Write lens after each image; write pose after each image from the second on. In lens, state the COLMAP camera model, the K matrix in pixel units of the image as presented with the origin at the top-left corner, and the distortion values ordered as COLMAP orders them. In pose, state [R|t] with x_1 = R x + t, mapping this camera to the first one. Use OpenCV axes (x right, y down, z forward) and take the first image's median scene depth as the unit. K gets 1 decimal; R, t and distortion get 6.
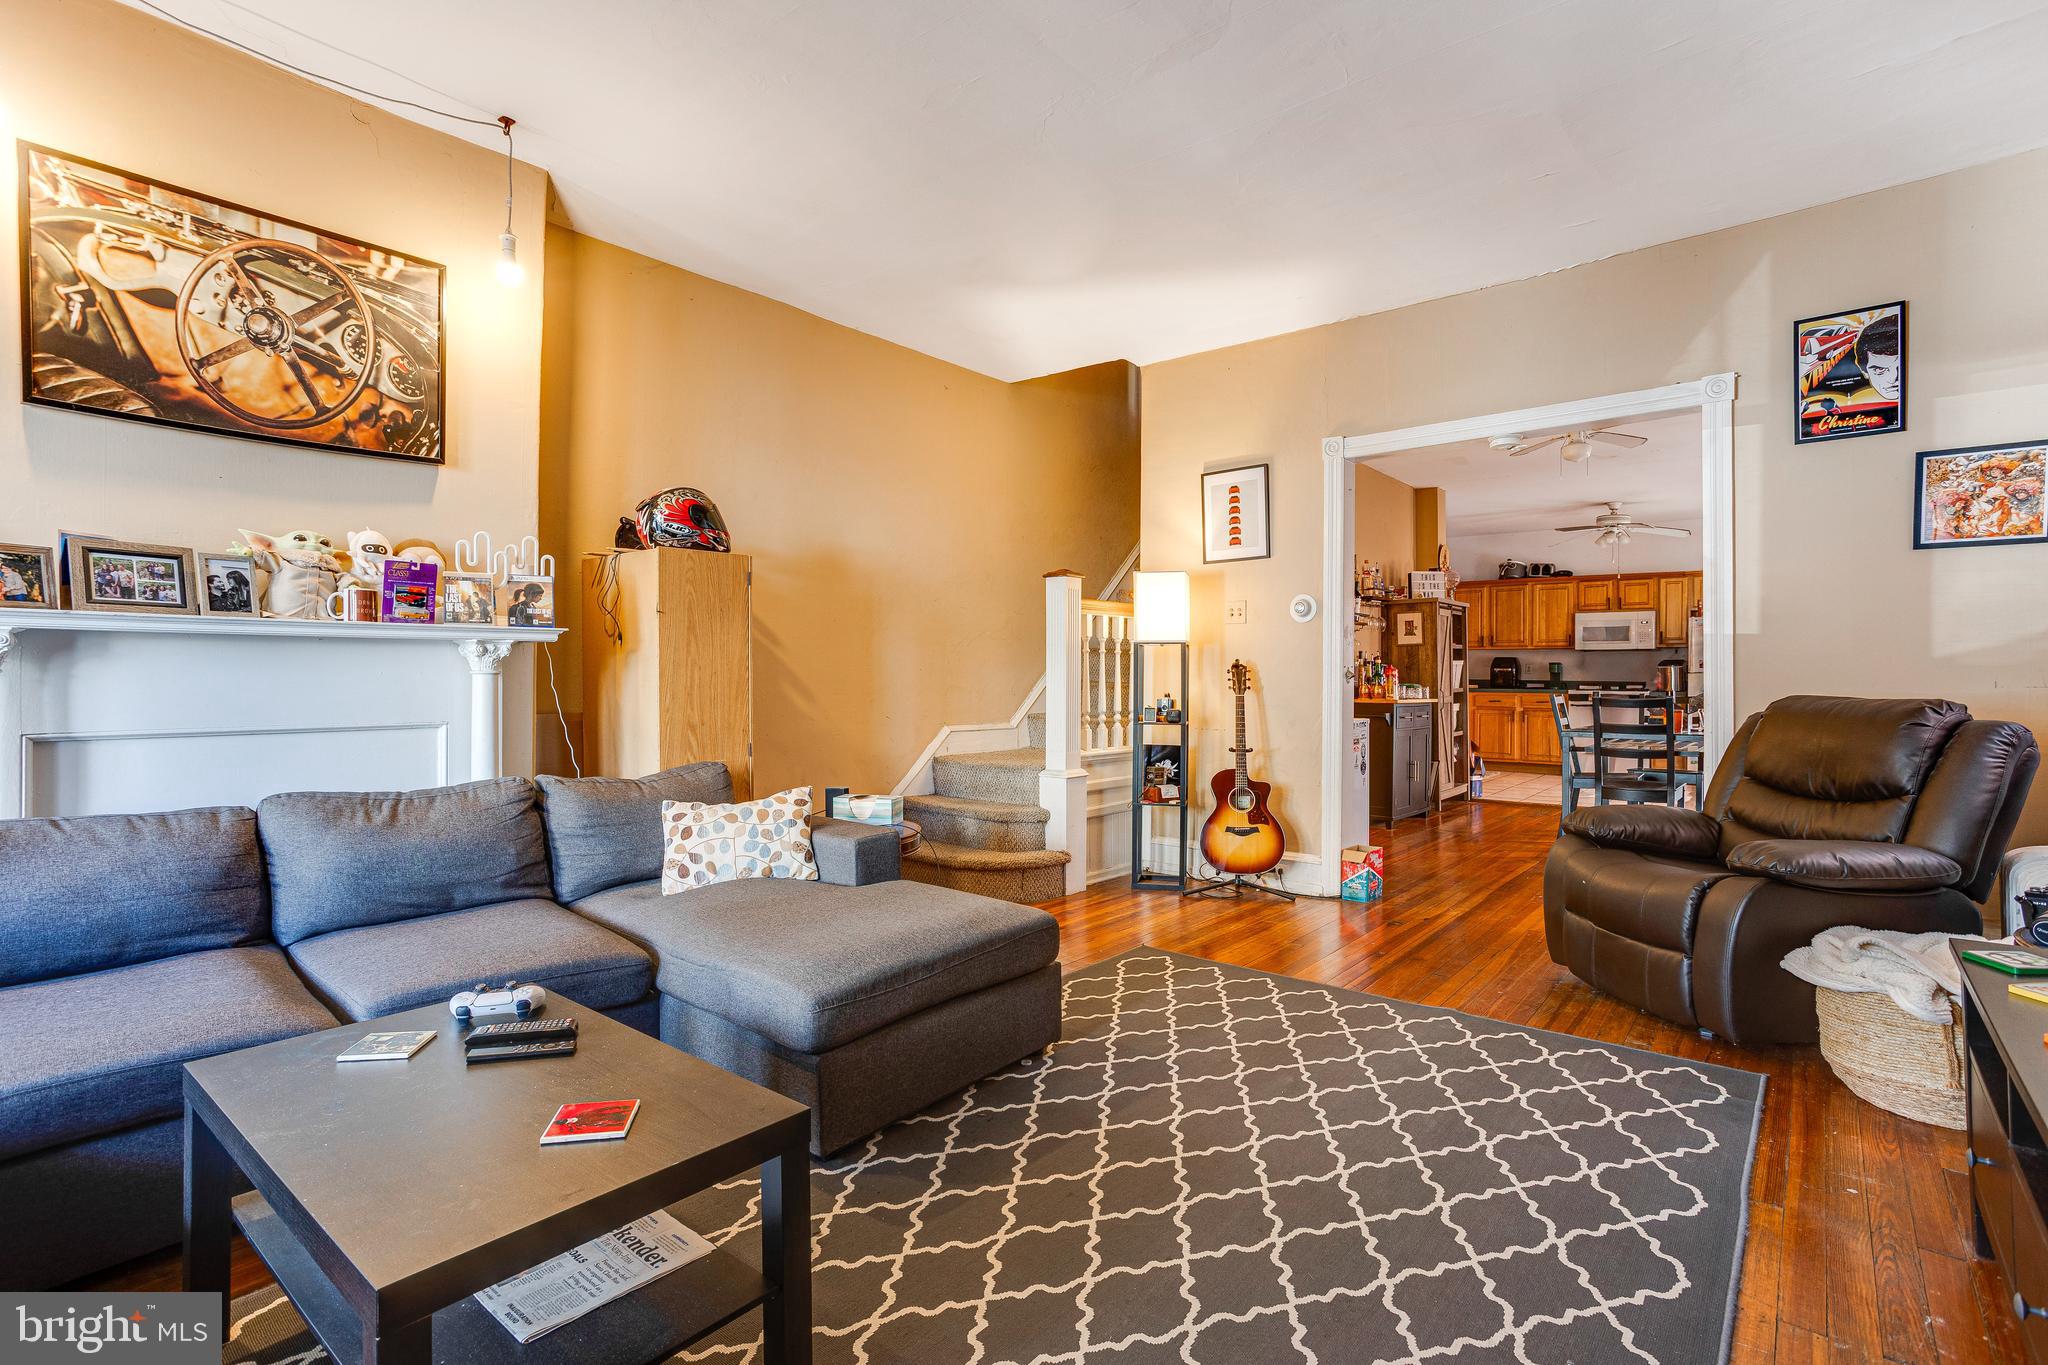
lens RADIAL K [[981.5, 0, 1037.4], [0, 981.5, 672.9], [0, 0, 1]] dist [-0.041014, 0.018145]
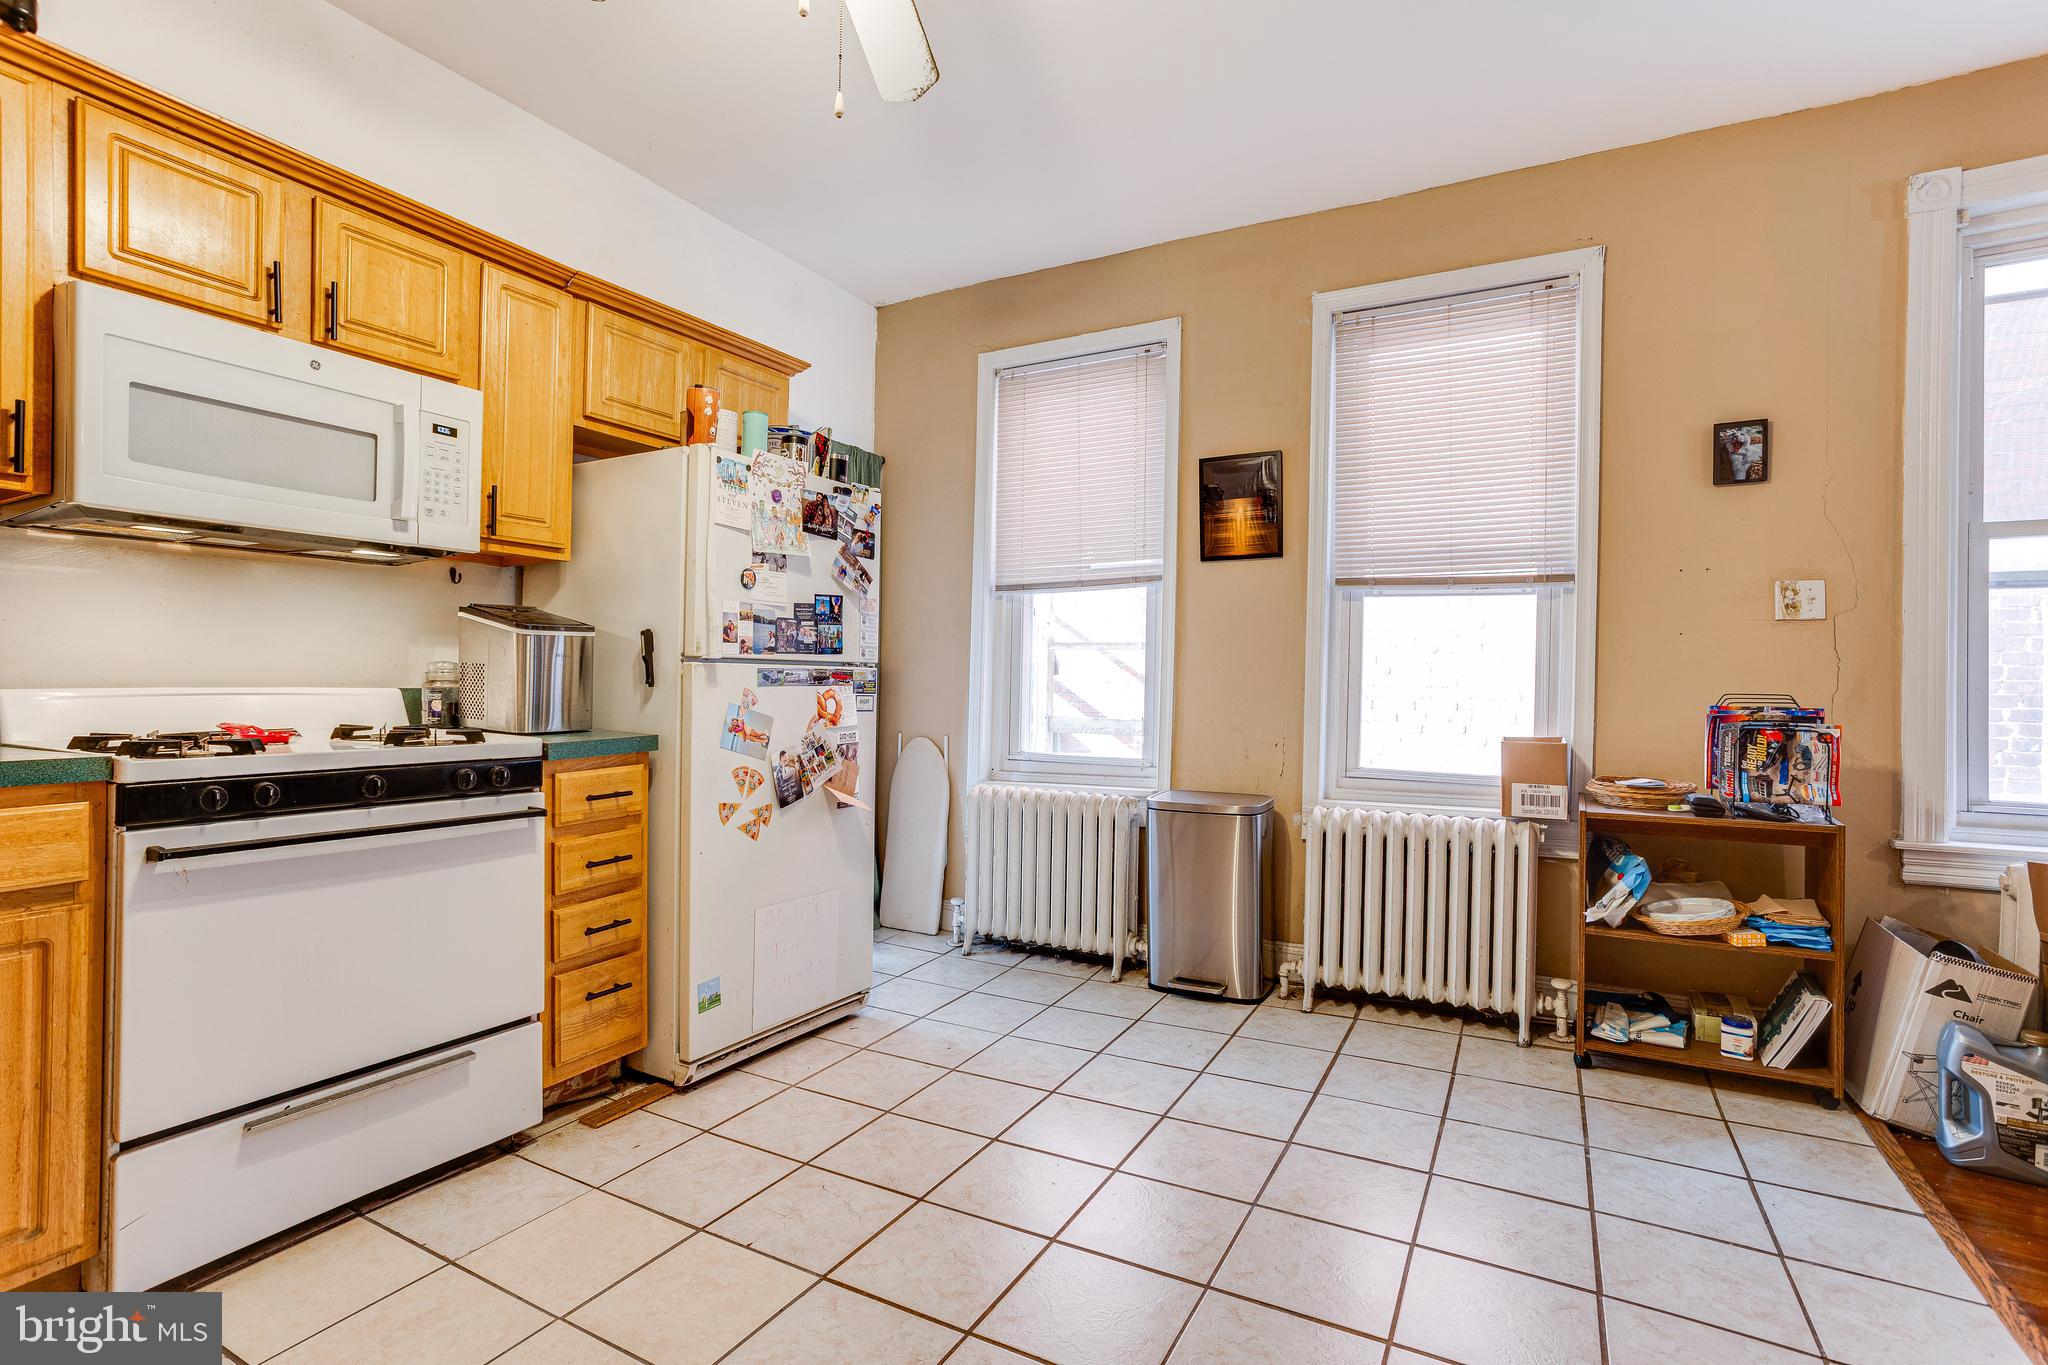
lens RADIAL K [[981.5, 0, 1026.6], [0, 981.5, 678.4], [0, 0, 1]] dist [-0.041014, 0.018145]
pose [[-0.168102, -0.005409, 0.985755, 0.462662], [-0.017979, 0.999835, 0.002420, 0.002349], [-0.985606, -0.017316, -0.168172, 1.092815]]
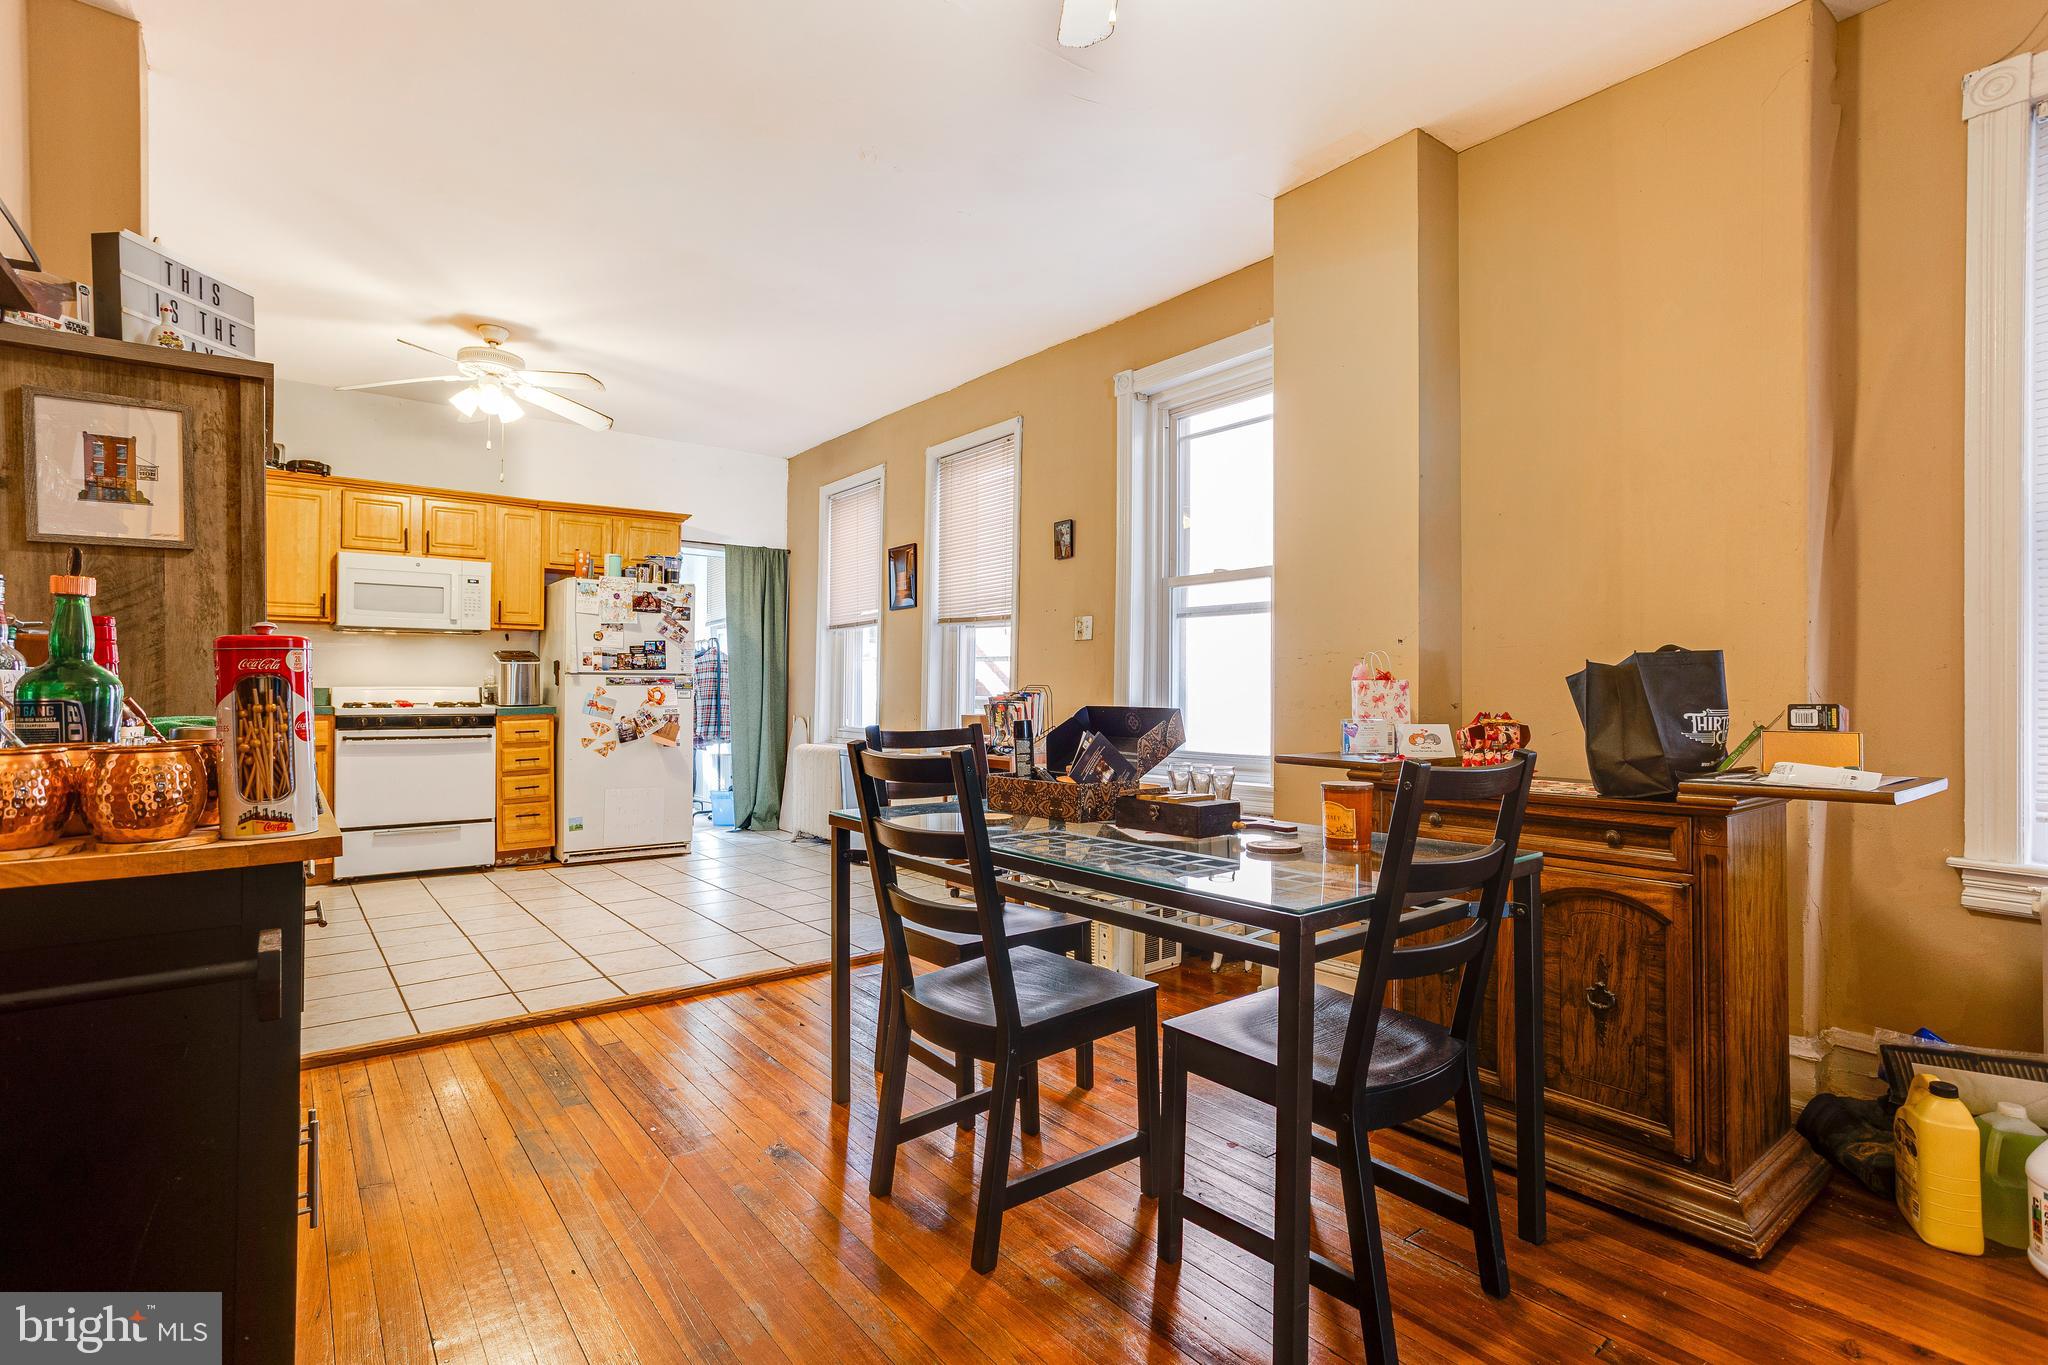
lens RADIAL K [[981.5, 0, 1009.9], [0, 981.5, 679.7], [0, 0, 1]] dist [-0.041014, 0.018145]
pose [[0.242047, 0.003100, 0.970260, 0.200254], [-0.008435, 0.999964, -0.001091, 0.001571], [-0.970228, -0.007920, 0.242064, 0.689793]]
